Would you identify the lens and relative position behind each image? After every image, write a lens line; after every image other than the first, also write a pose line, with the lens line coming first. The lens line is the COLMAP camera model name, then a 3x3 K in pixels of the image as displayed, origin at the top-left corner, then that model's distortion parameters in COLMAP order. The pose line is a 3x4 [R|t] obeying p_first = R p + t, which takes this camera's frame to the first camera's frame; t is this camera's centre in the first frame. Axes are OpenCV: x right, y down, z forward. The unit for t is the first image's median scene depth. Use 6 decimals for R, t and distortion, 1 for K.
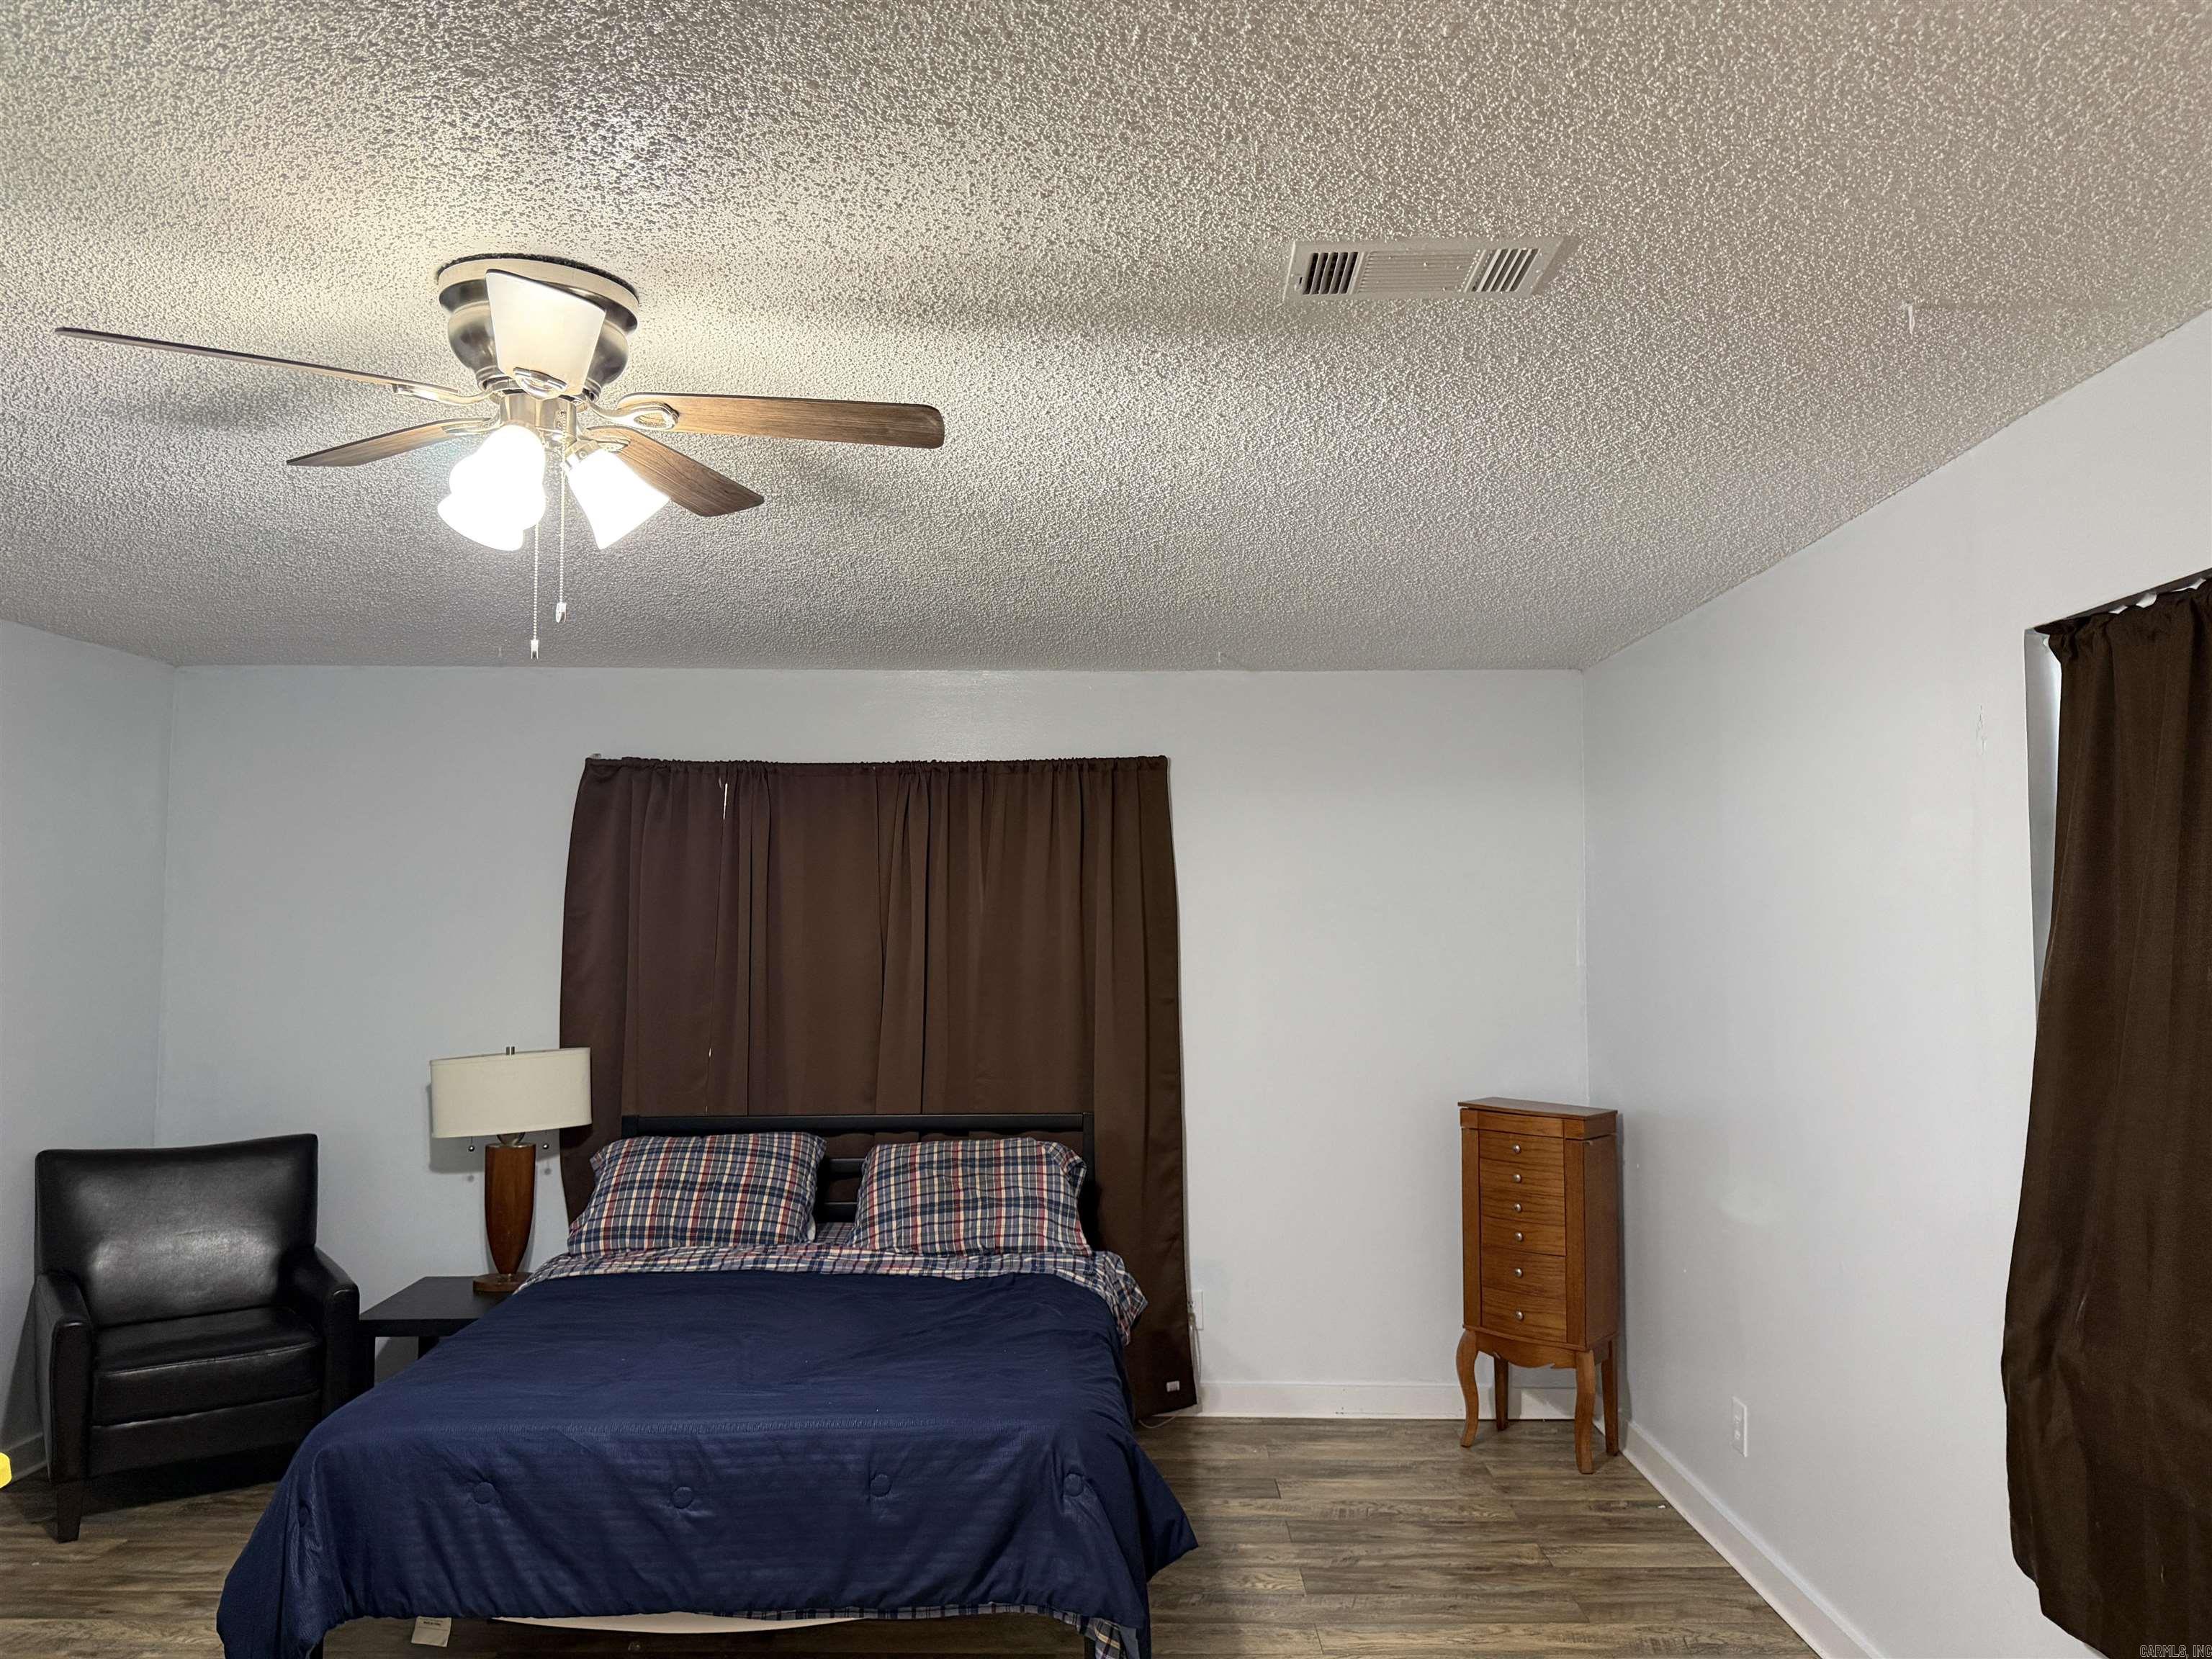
lens RADIAL K [[1533.6, 0, 1134.0], [0, 1533.6, 830.6], [0, 0, 1]] dist [0.085628, -0.114696]
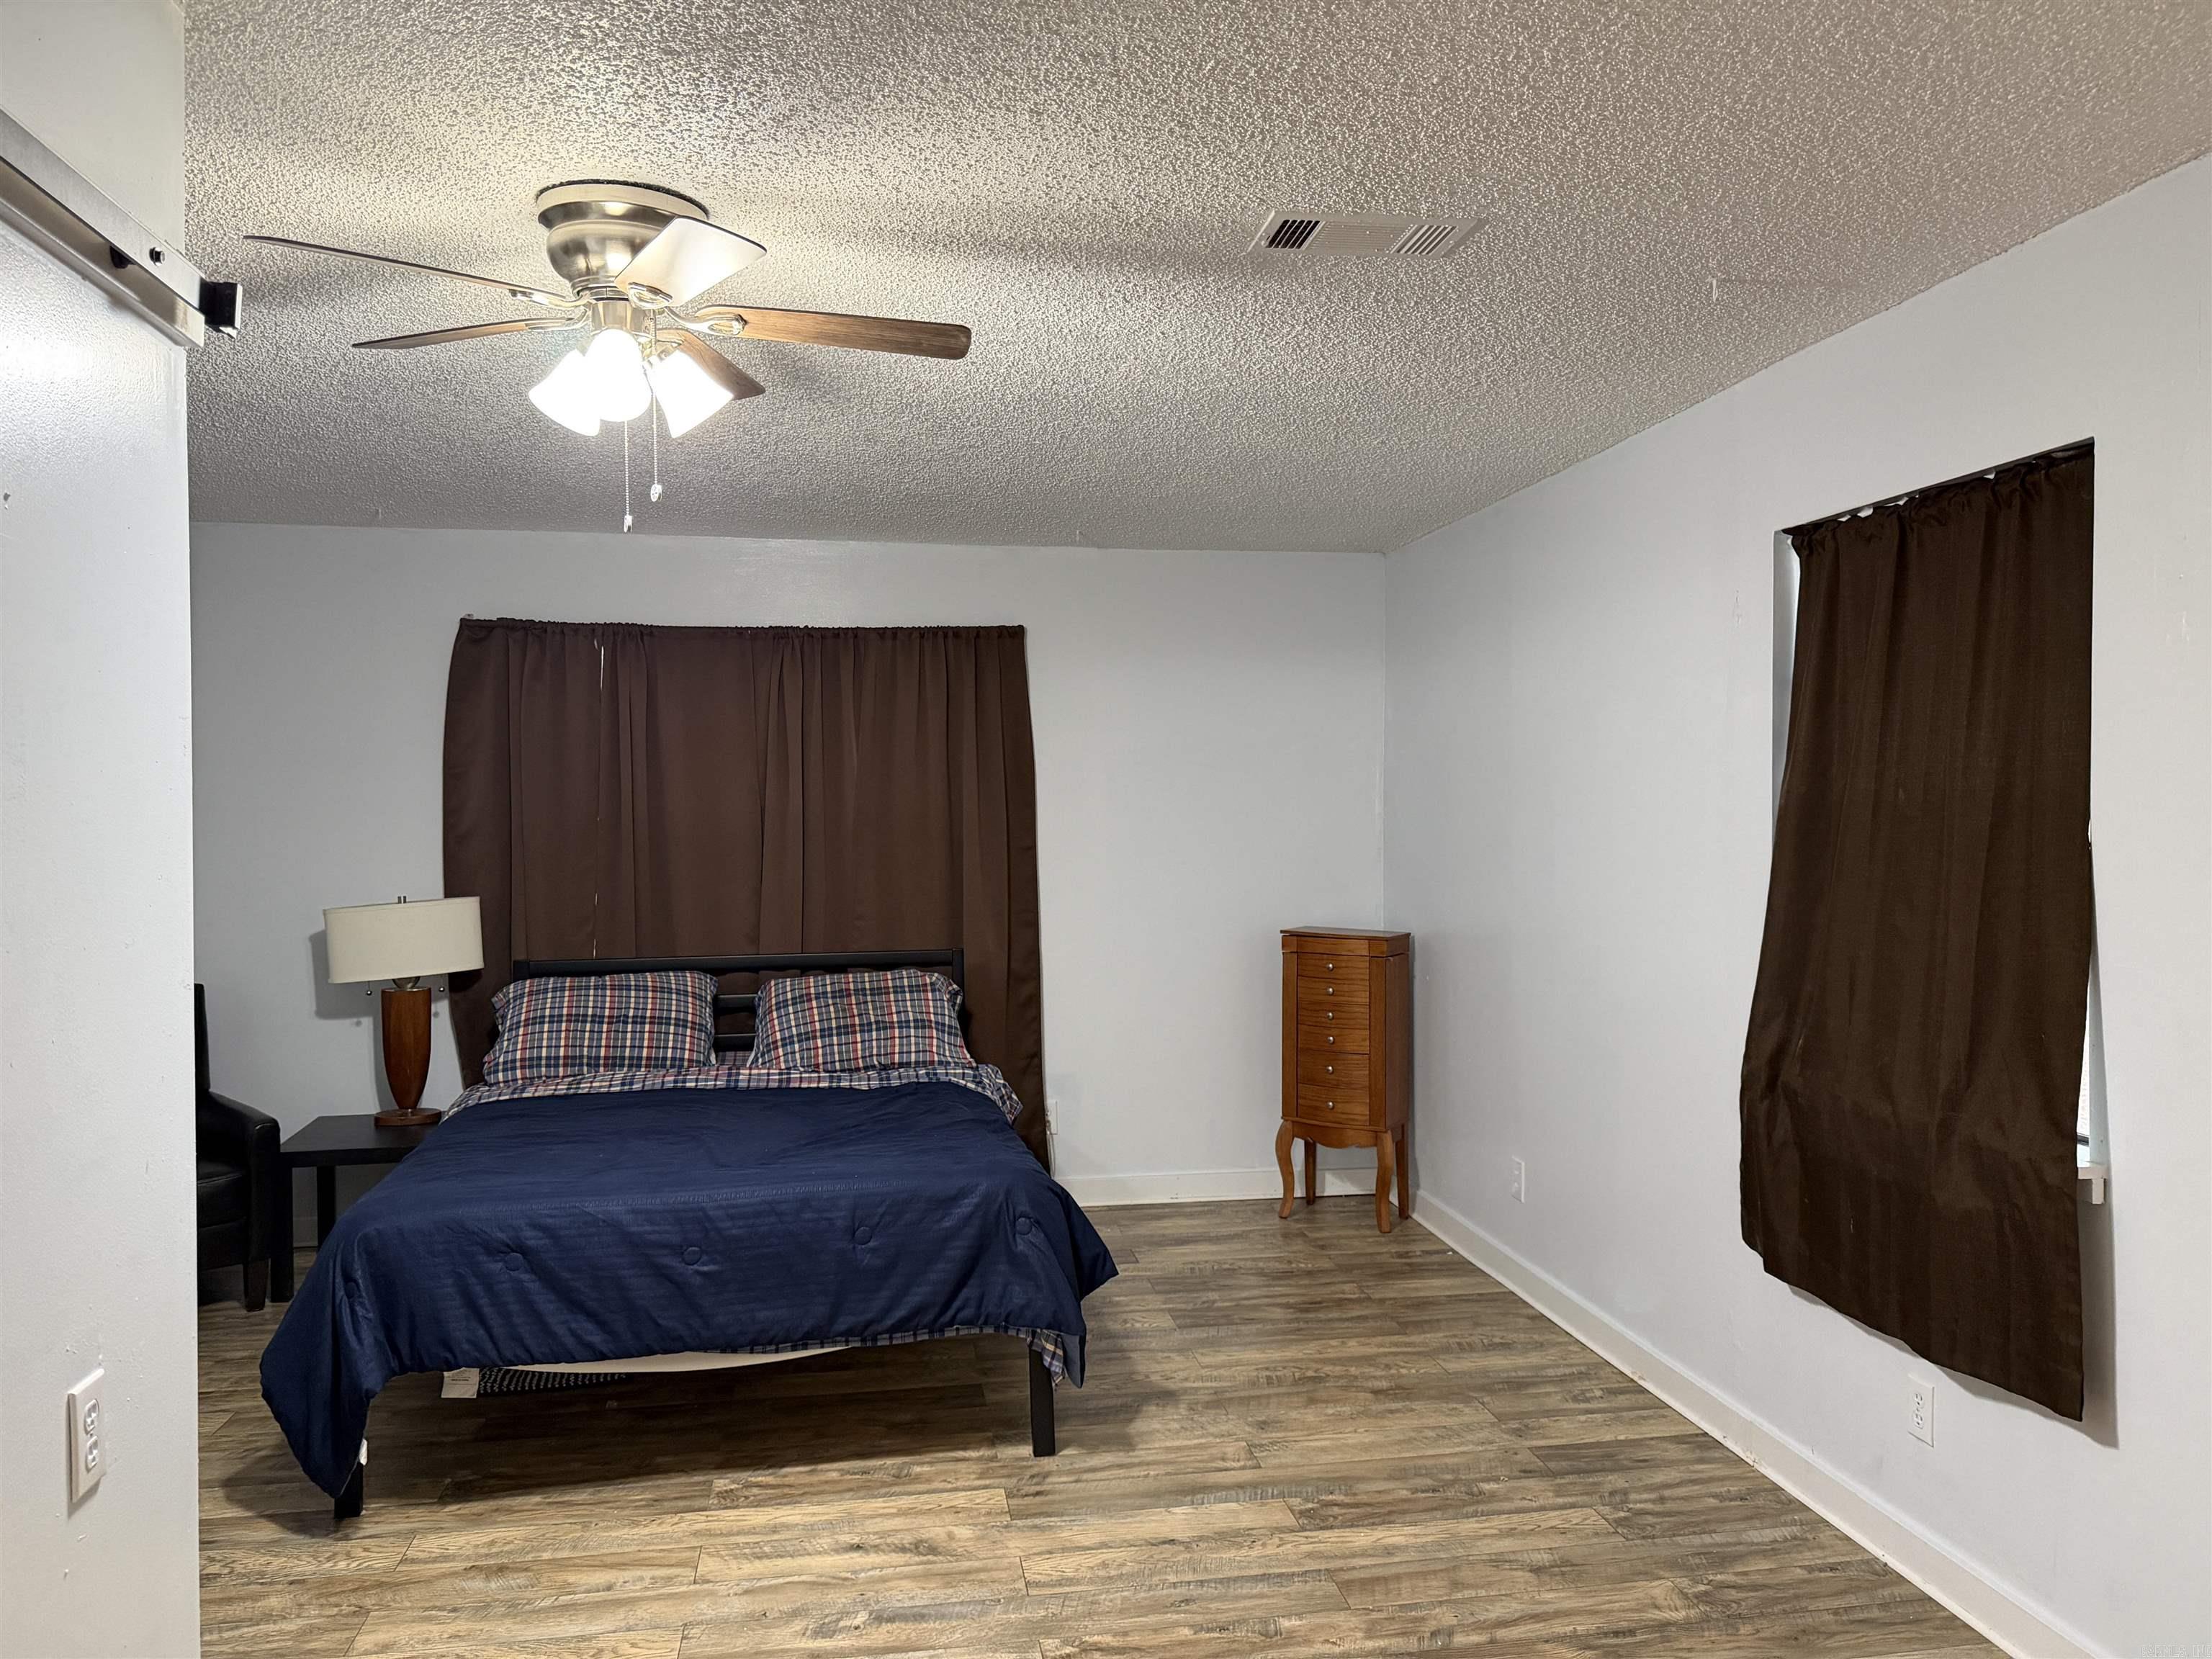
lens RADIAL K [[1575.6, 0, 1106.0], [0, 1575.6, 829.5], [0, 0, 1]] dist [0.115575, -0.197039]
pose [[0.985546, -0.008945, 0.169174, -0.149130], [-0.004306, 0.996960, 0.077801, 0.011634], [-0.169355, -0.077405, 0.982511, -0.168070]]
